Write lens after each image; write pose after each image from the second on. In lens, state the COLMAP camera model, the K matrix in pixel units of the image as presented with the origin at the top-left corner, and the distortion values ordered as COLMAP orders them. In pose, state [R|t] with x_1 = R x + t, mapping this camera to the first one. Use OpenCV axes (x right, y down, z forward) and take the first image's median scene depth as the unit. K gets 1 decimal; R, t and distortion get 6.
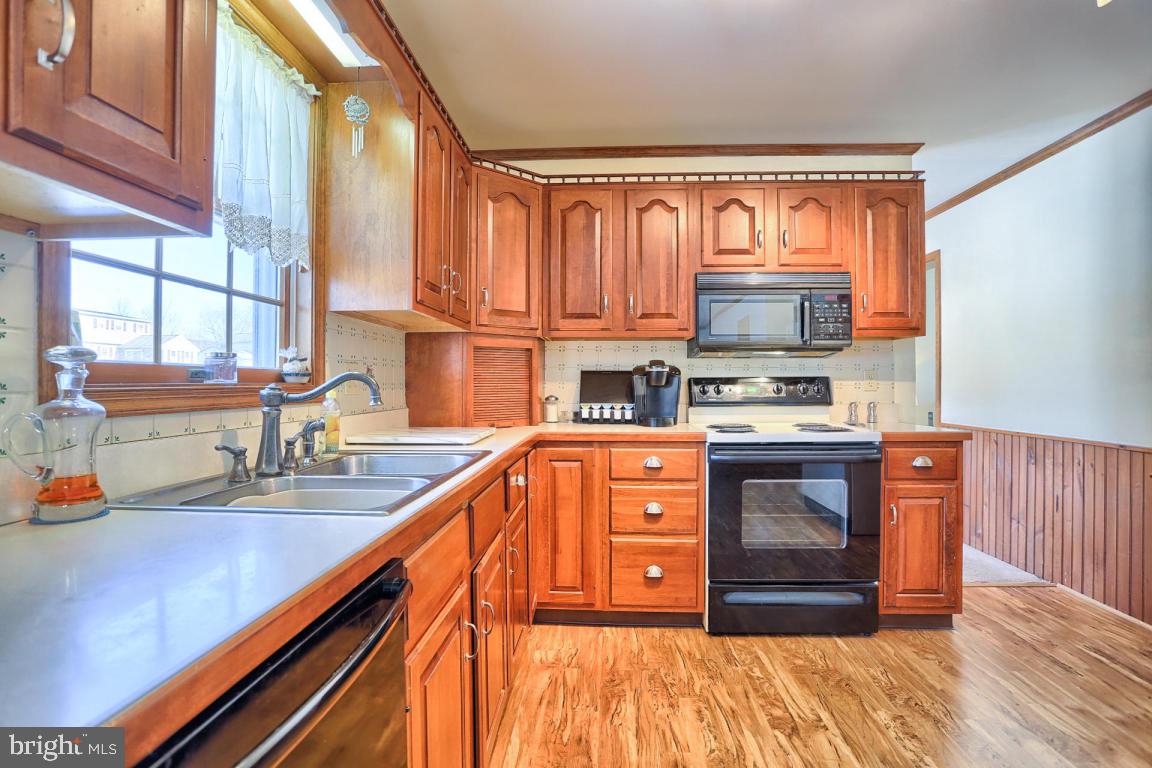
lens RADIAL K [[550.5, 0, 564.9], [0, 550.5, 382.7], [0, 0, 1]] dist [-0.047120, 0.000423]
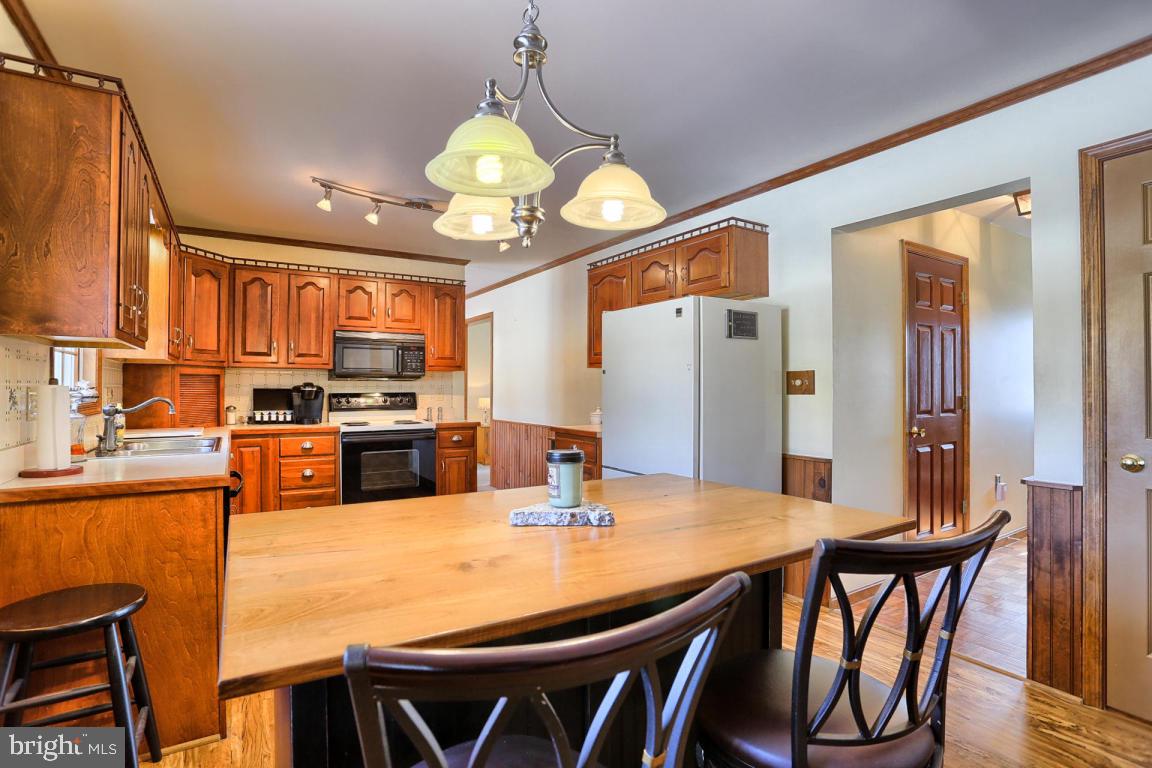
lens RADIAL K [[563.3, 0, 571.8], [0, 563.3, 383.0], [0, 0, 1]] dist [-0.082236, 0.032970]
pose [[0.804136, 0.007040, 0.594404, -0.186370], [-0.002417, 0.999960, -0.008575, -0.031115], [-0.594441, 0.005459, 0.804121, -0.801913]]
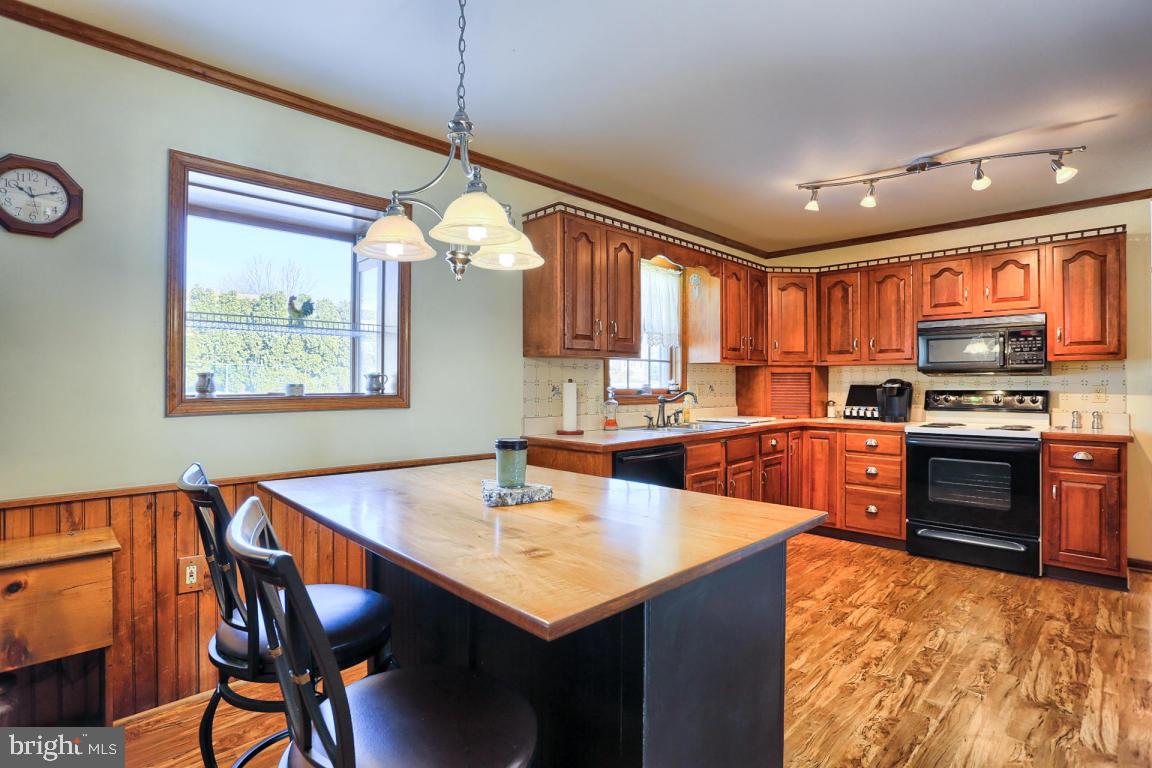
lens RADIAL K [[563.3, 0, 571.8], [0, 563.3, 383.0], [0, 0, 1]] dist [-0.082236, 0.032970]
pose [[0.741628, 0.000182, -0.670812, 0.576386], [0.000060, 1.000000, 0.000337, -0.033474], [0.670812, -0.000290, 0.741628, -0.796319]]
